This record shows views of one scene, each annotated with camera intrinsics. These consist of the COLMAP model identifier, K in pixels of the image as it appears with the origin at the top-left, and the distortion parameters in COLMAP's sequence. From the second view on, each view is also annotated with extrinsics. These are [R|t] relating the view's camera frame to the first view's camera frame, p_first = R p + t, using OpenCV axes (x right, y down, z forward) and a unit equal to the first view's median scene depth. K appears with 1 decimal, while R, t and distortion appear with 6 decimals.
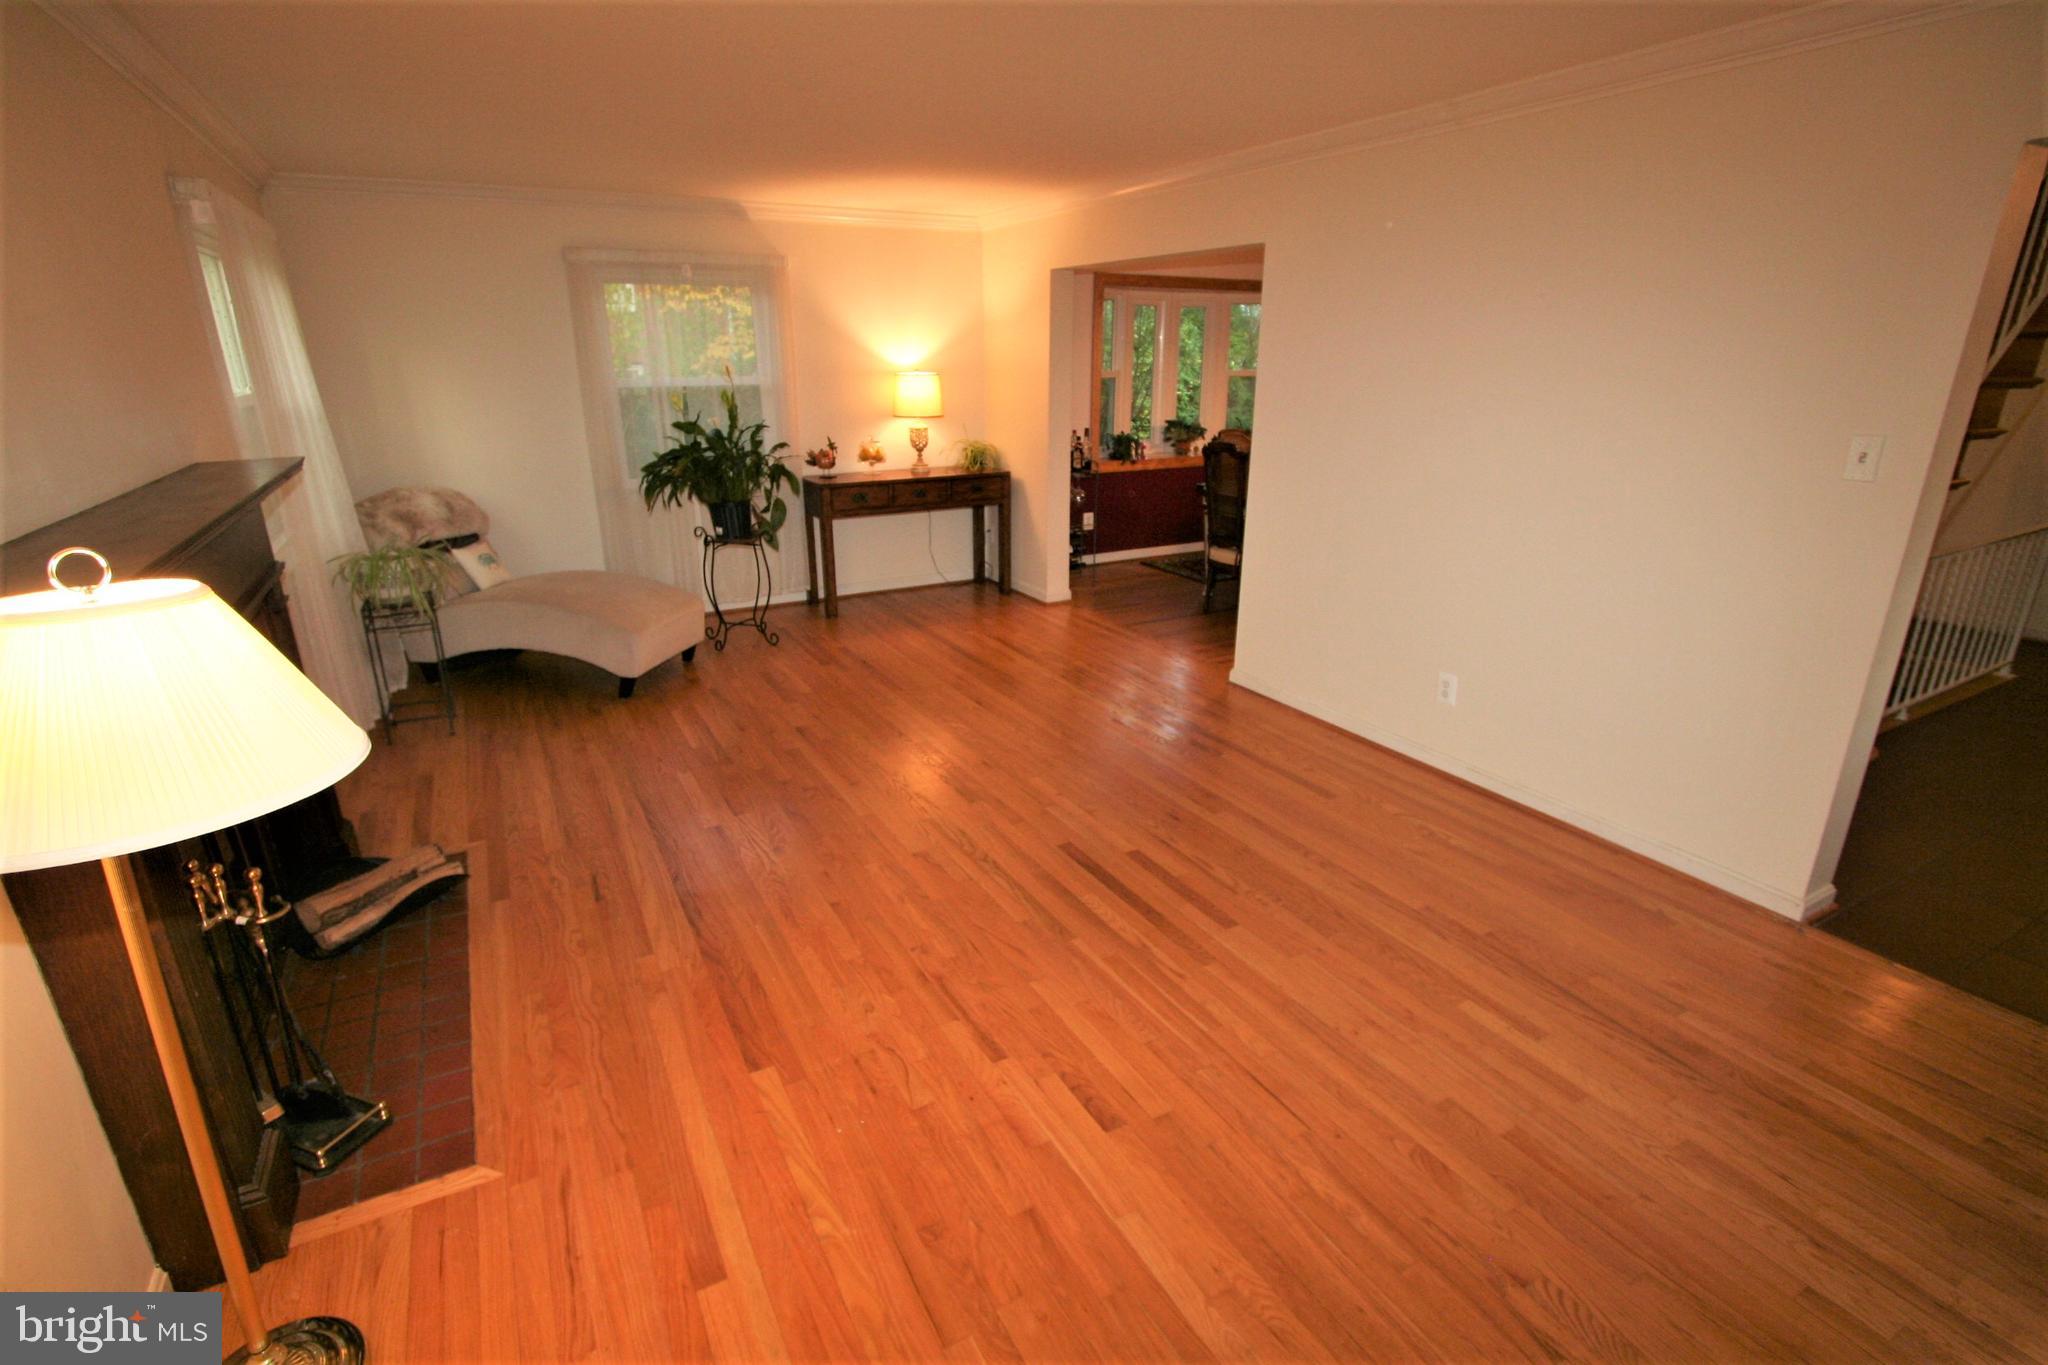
lens RADIAL K [[960.0, 0, 1012.9], [0, 960.0, 682.9], [0, 0, 1]] dist [-0.013883, -0.000363]
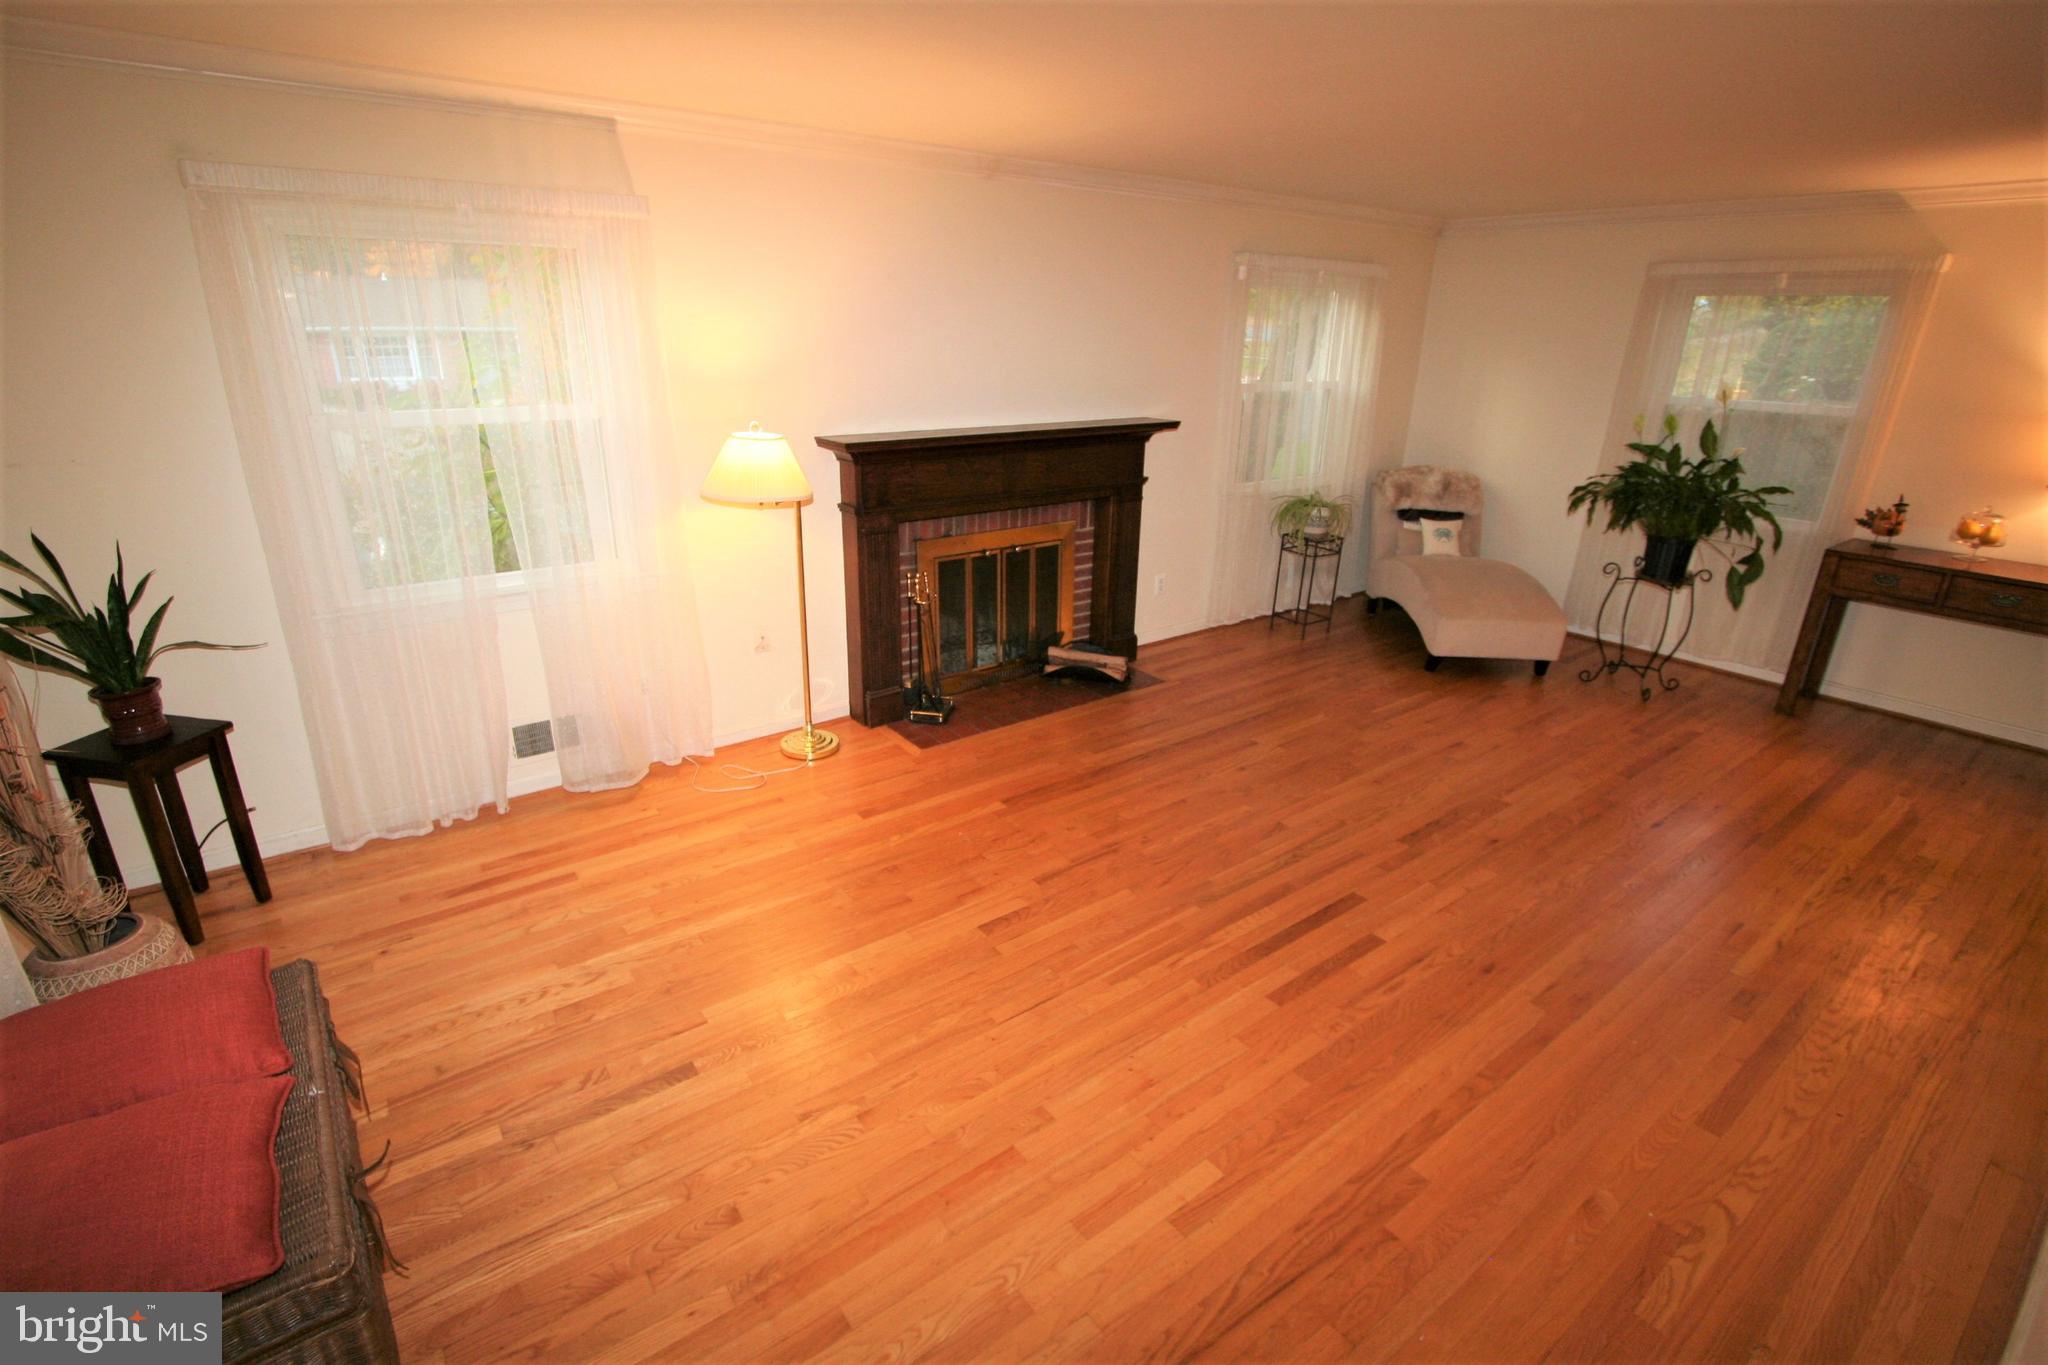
lens RADIAL K [[953.8, 0, 1004.2], [0, 953.8, 687.5], [0, 0, 1]] dist [-0.003577, -0.000492]
pose [[0.138189, 0.360737, -0.922373, 0.607631], [-0.342065, 0.891383, 0.297369, -0.137762], [0.929460, 0.274418, 0.246575, 0.272170]]
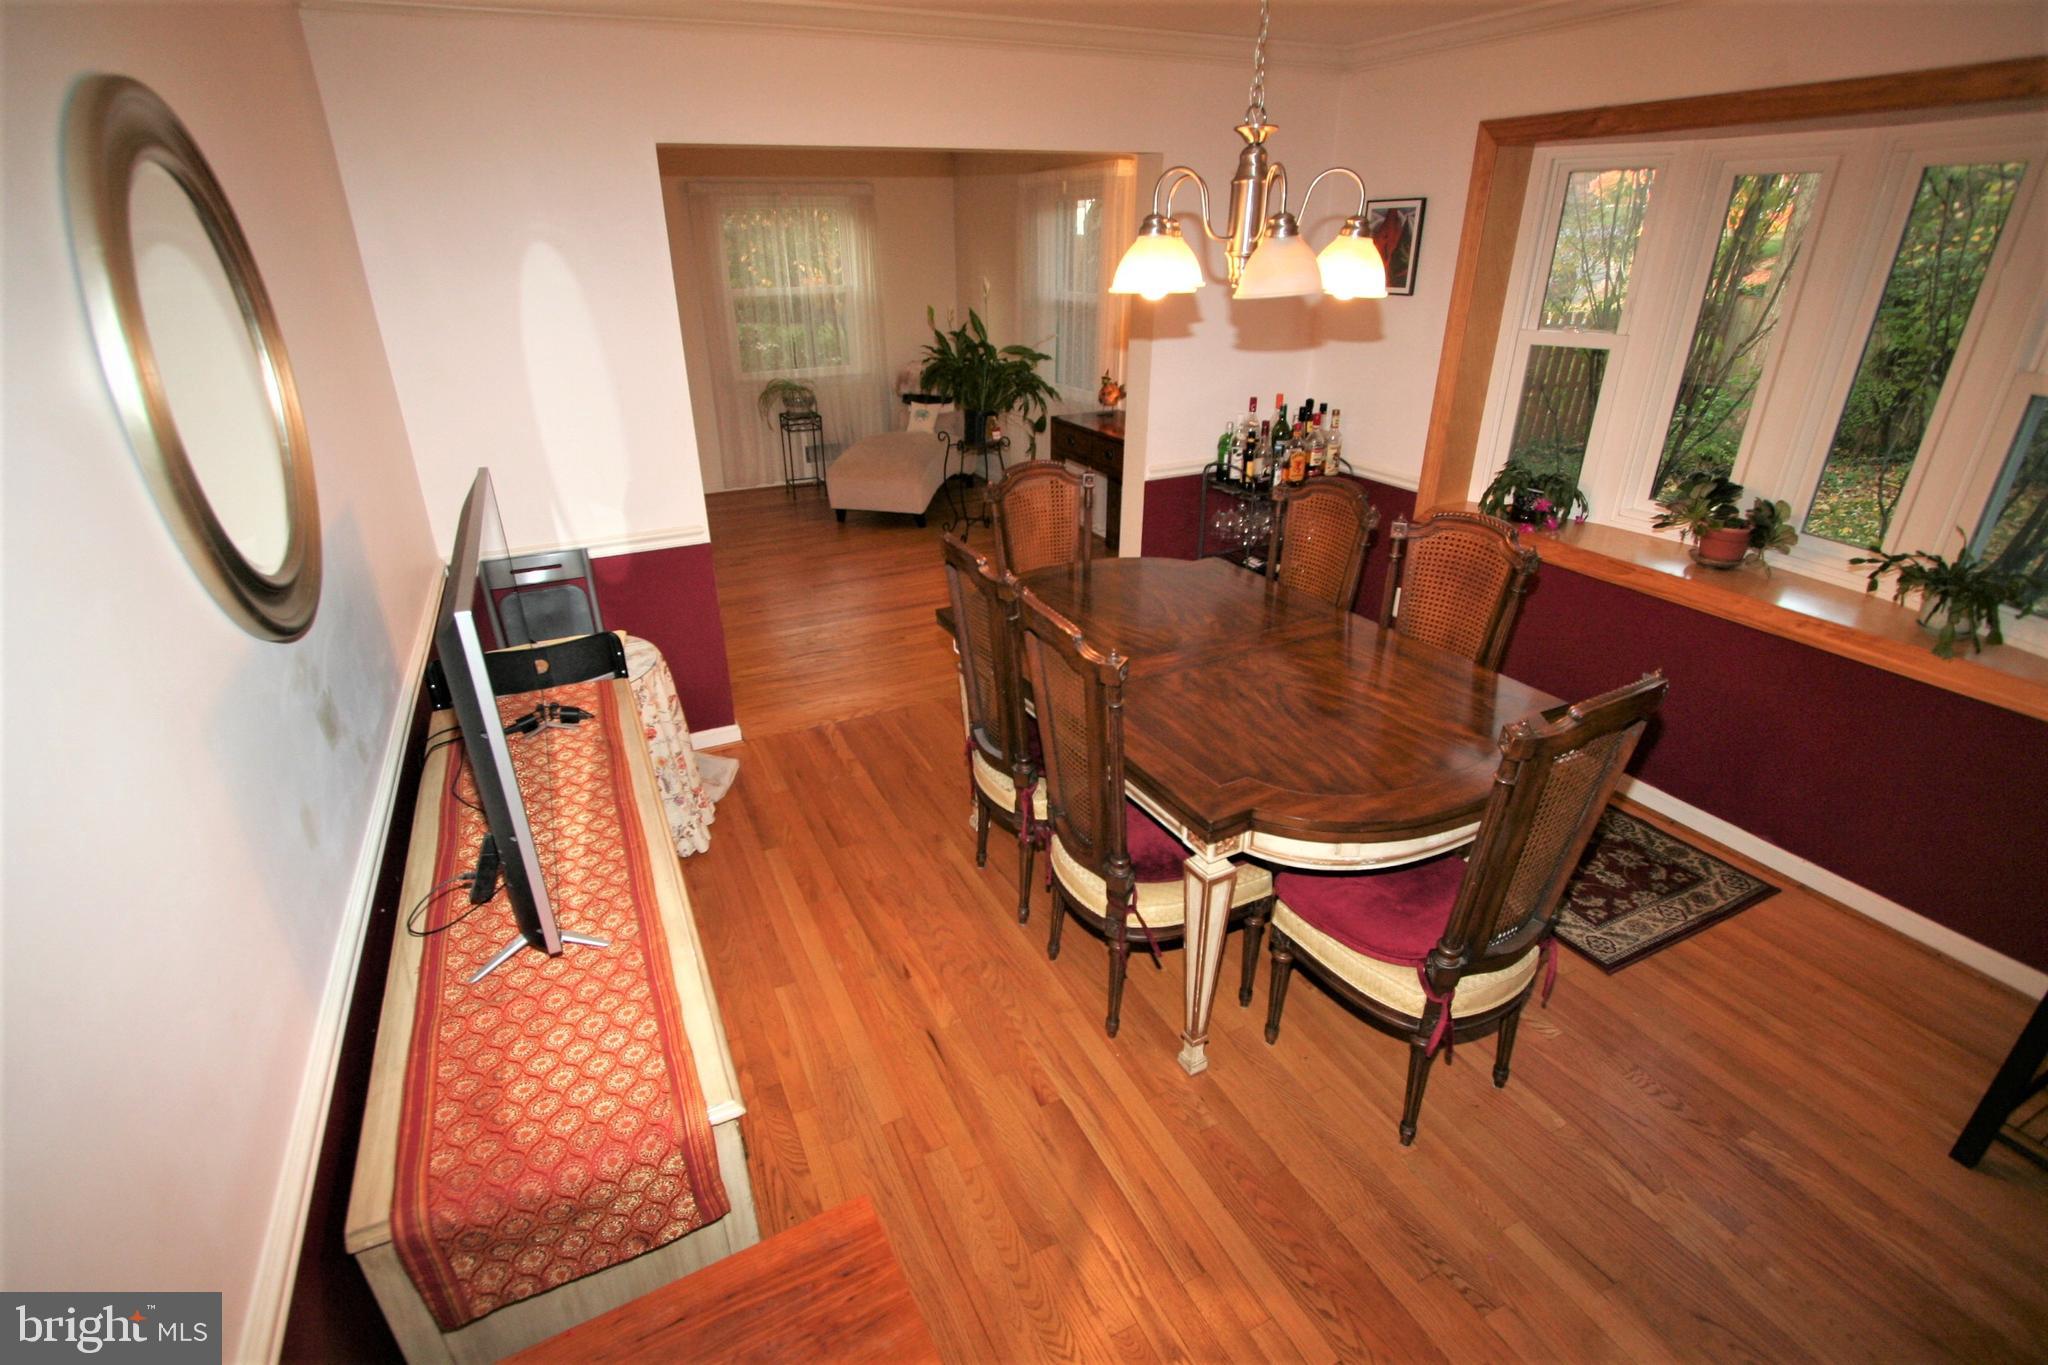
lens RADIAL K [[956.7, 0, 1024.0], [0, 956.7, 682.5], [0, 0, 1]] dist [-0.013115, -0.000509]
pose [[-0.050341, 0.429840, -0.901500, 1.009658], [-0.318452, 0.848621, 0.422410, -0.490659], [0.946601, 0.308350, 0.094163, 1.258372]]
